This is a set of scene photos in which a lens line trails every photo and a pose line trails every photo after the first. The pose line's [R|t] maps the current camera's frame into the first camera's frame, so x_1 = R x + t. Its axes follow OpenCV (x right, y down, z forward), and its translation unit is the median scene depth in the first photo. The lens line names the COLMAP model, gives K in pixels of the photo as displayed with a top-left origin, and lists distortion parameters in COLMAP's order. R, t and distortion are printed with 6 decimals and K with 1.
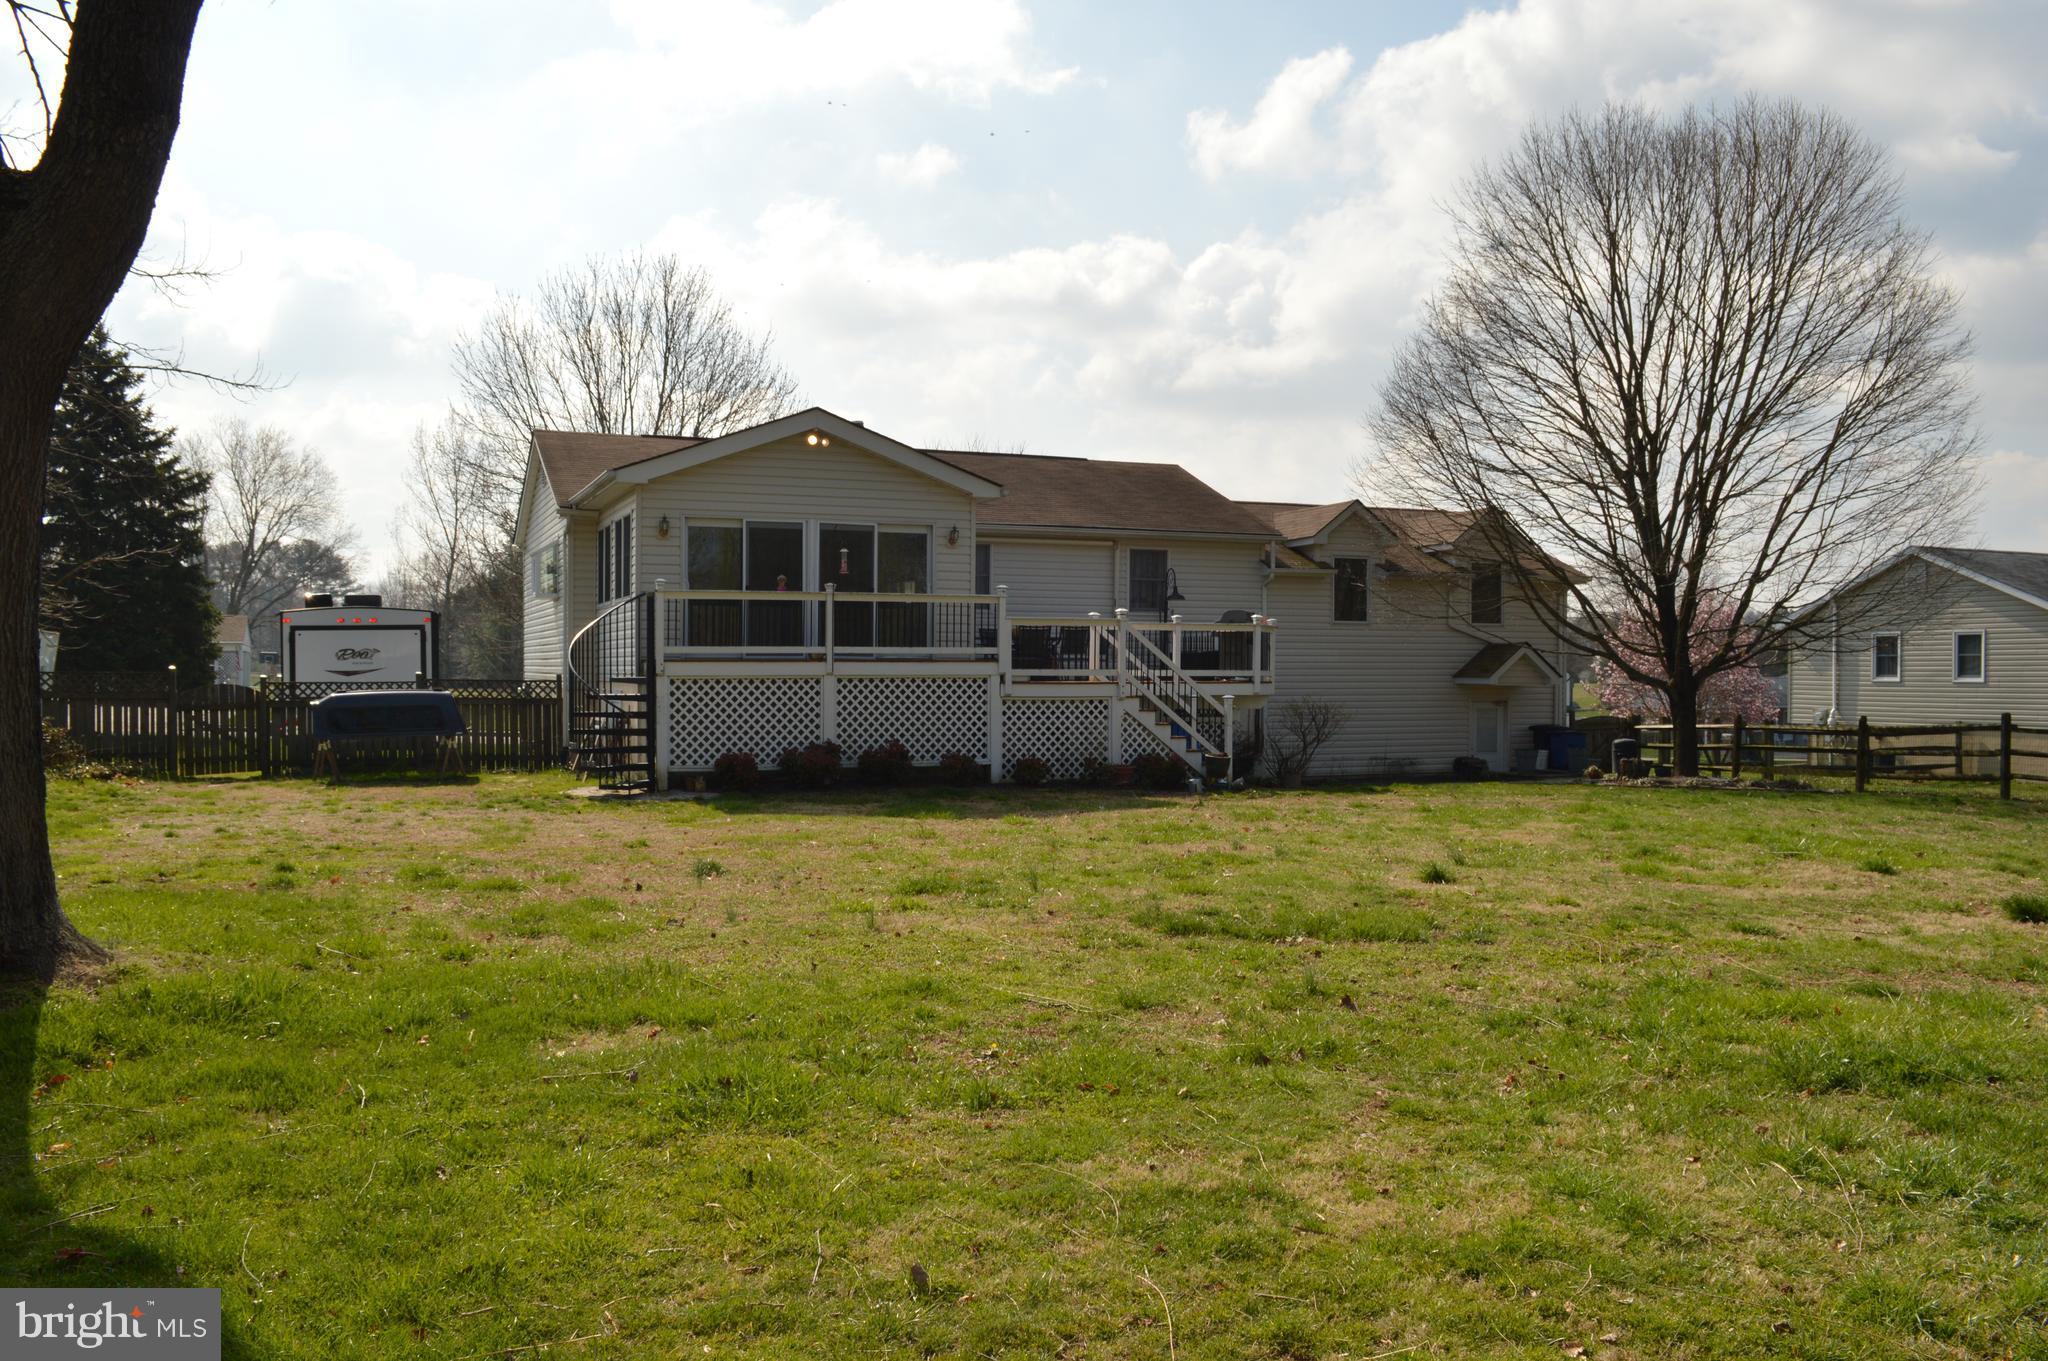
lens RADIAL K [[1641.1, 0, 1023.7], [0, 1641.1, 707.1], [0, 0, 1]] dist [-0.074342, 0.015011]
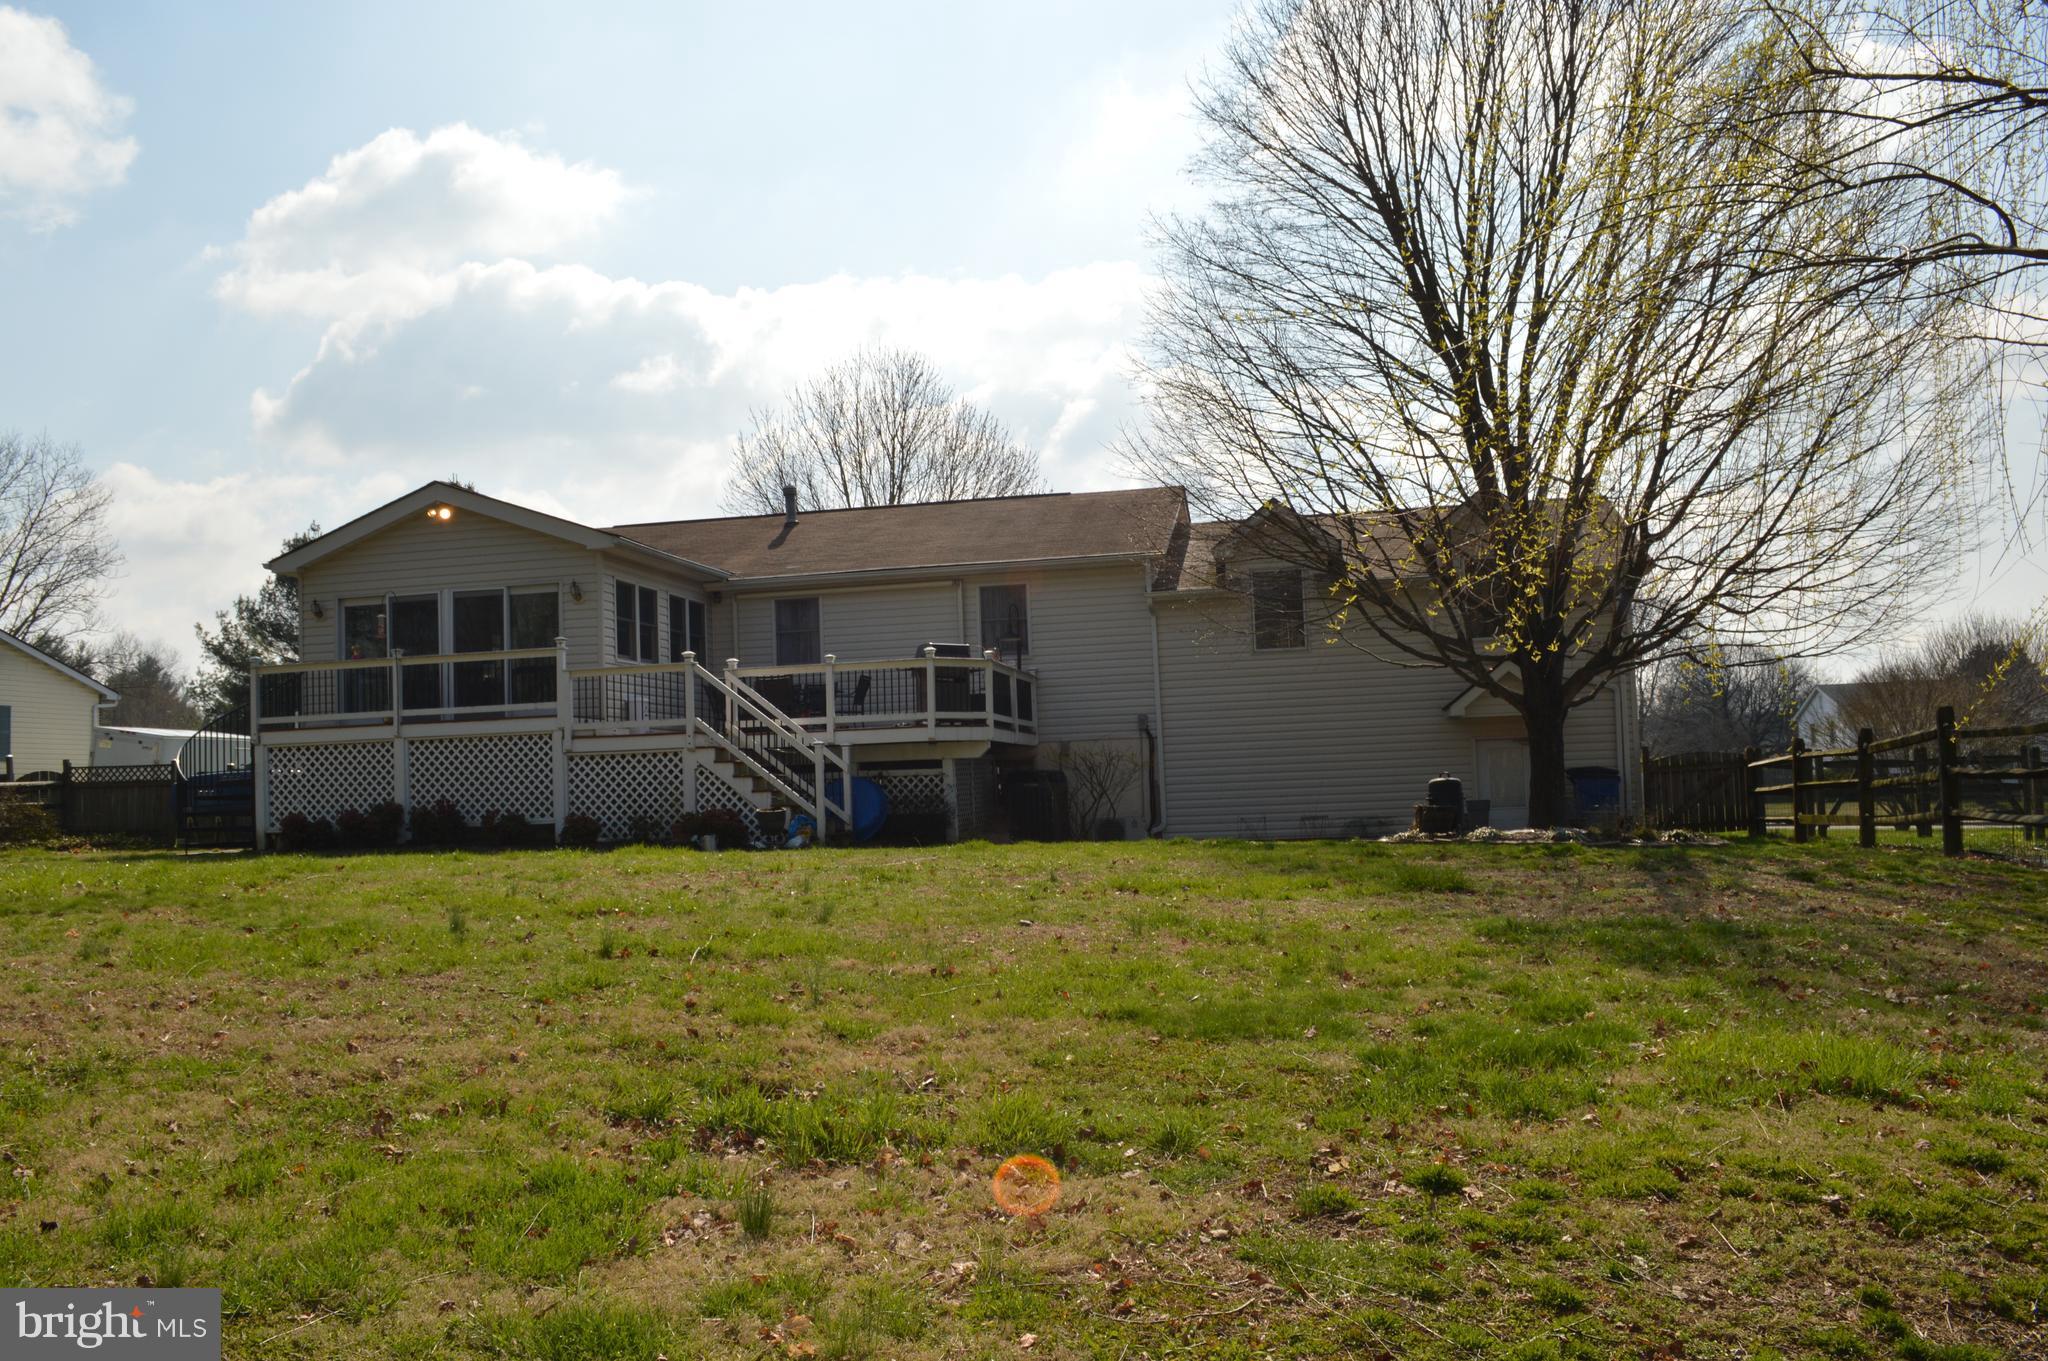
lens RADIAL K [[1641.1, 0, 1023.7], [0, 1641.1, 707.1], [0, 0, 1]] dist [-0.074342, 0.015011]
pose [[0.853719, -0.051062, -0.518224, 0.712227], [0.028182, 0.998253, -0.051933, 0.024243], [0.519971, 0.029732, 0.853667, 0.314287]]
